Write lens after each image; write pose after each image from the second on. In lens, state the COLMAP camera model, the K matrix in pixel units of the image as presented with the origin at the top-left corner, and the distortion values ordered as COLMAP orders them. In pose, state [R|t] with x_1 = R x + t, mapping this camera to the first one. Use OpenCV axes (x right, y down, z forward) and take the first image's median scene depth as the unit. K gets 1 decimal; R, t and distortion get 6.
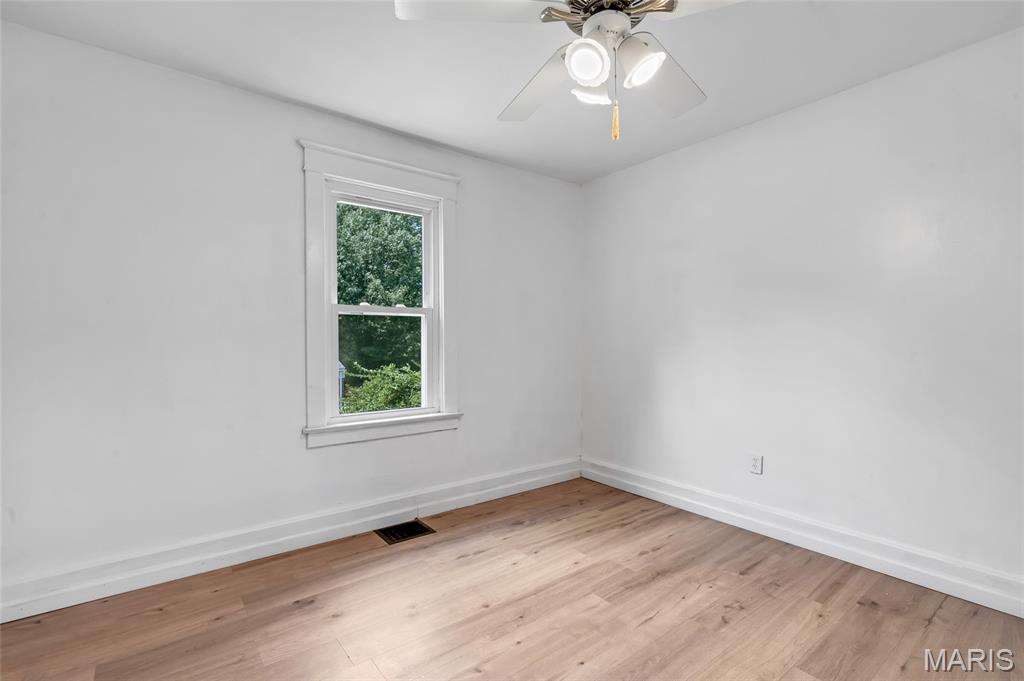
lens RADIAL K [[470.2, 0, 512.8], [0, 470.2, 336.2], [0, 0, 1]] dist [-0.003424, 0.000719]
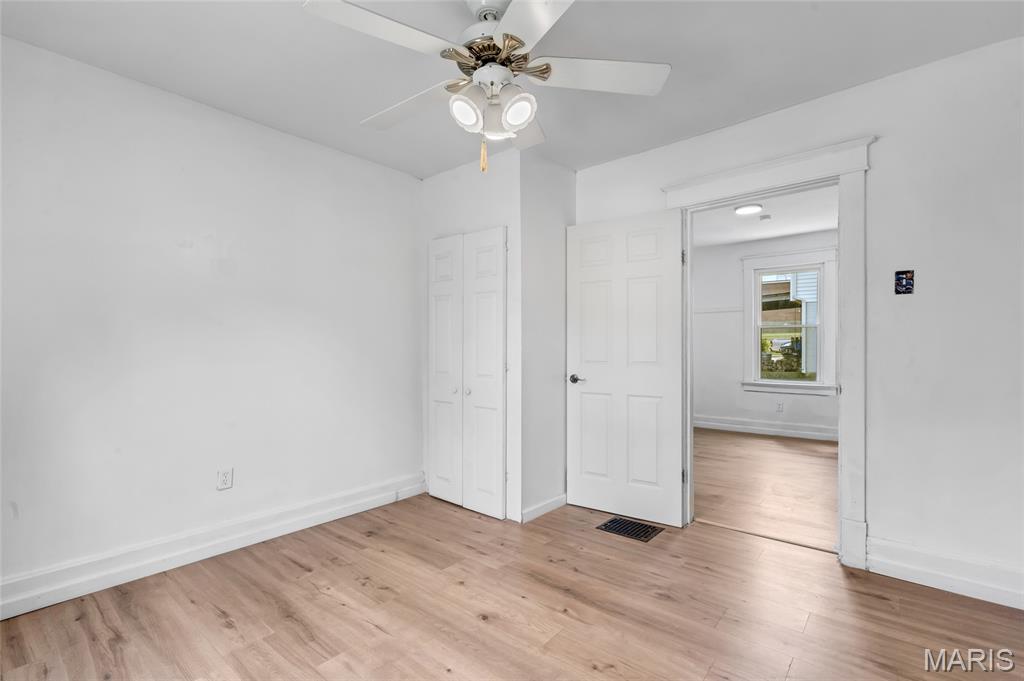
lens RADIAL K [[470.2, 0, 500.6], [0, 470.2, 346.0], [0, 0, 1]] dist [-0.003424, 0.000719]
pose [[-0.190255, -0.000197, 0.981735, -0.546620], [-0.002354, 0.999997, -0.000256, 0.007392], [-0.981732, -0.002360, -0.190255, 0.700058]]
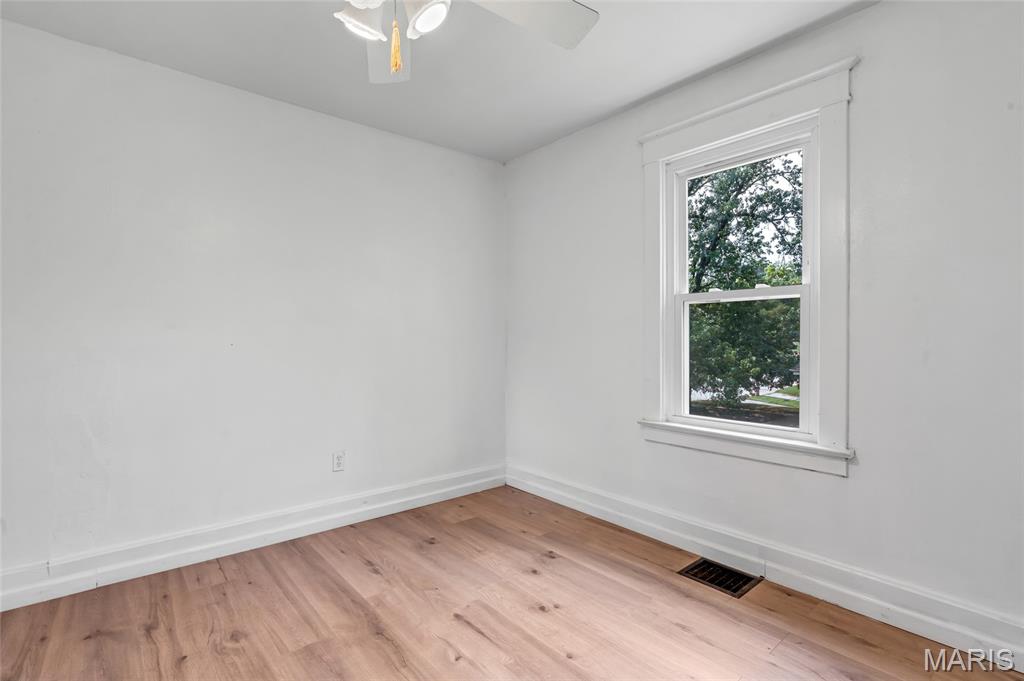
lens RADIAL K [[470.2, 0, 515.4], [0, 470.2, 351.4], [0, 0, 1]] dist [-0.003424, 0.000719]
pose [[0.054781, 0.024263, -0.998204, 0.572755], [0.006949, 0.999671, 0.024680, 0.020456], [0.998474, -0.008288, 0.054595, 0.677850]]
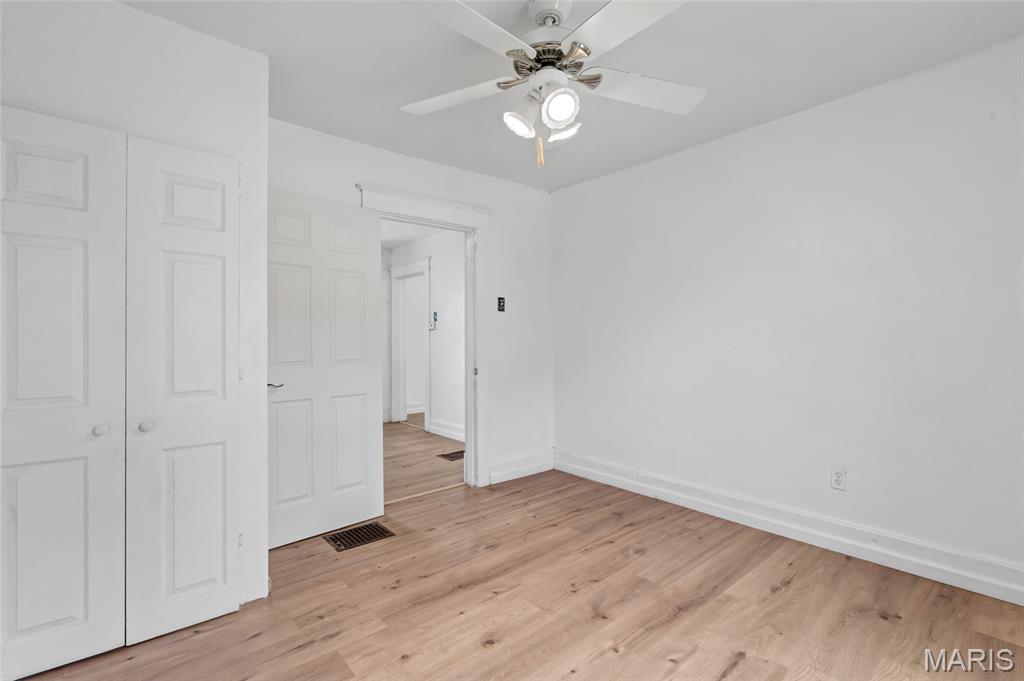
lens RADIAL K [[470.2, 0, 518.3], [0, 470.2, 338.4], [0, 0, 1]] dist [-0.003424, 0.000719]
pose [[-0.998562, 0.008096, -0.052996, 0.191260], [0.008825, 0.999869, -0.013539, 0.014027], [0.052879, -0.013987, -0.998503, 1.267245]]
